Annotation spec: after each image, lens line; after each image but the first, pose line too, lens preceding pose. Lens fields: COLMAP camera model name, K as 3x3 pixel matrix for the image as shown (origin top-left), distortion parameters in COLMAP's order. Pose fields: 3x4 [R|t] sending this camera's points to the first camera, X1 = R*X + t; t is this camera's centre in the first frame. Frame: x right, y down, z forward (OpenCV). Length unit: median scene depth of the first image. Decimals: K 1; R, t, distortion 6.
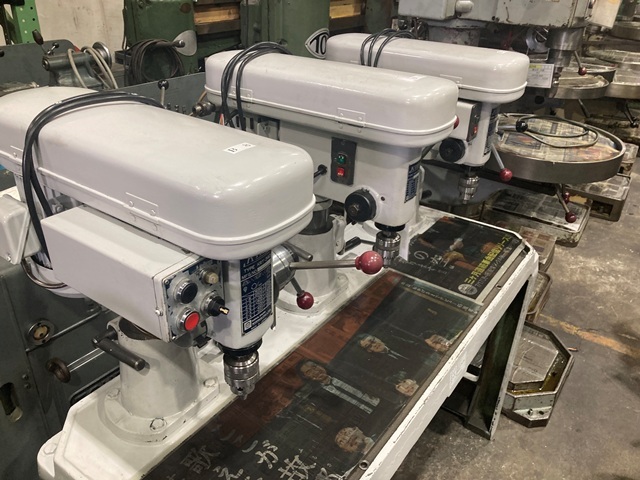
lens RADIAL K [[528.5, 0, 320.0], [0, 528.5, 240.0], [0, 0, 1]] dist [0.025006, -0.009802]
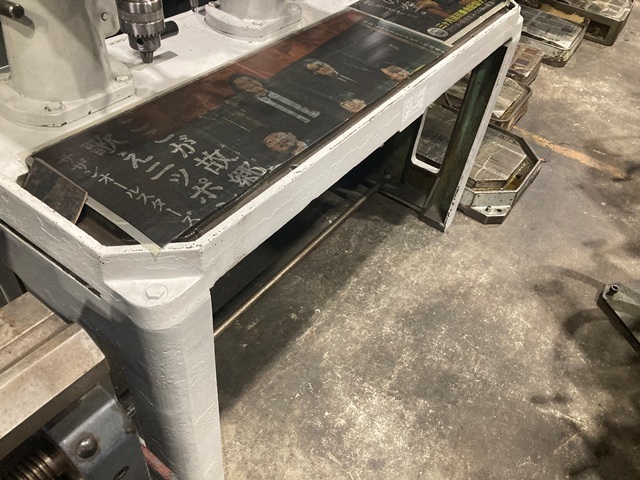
lens RADIAL K [[528.5, 0, 320.0], [0, 528.5, 240.0], [0, 0, 1]] dist [0.025006, -0.009802]
pose [[0.997628, 0.050019, 0.047297, 0.045452], [-0.060622, 0.963887, 0.259320, 0.154732], [-0.032618, -0.261572, 0.964633, 0.054534]]
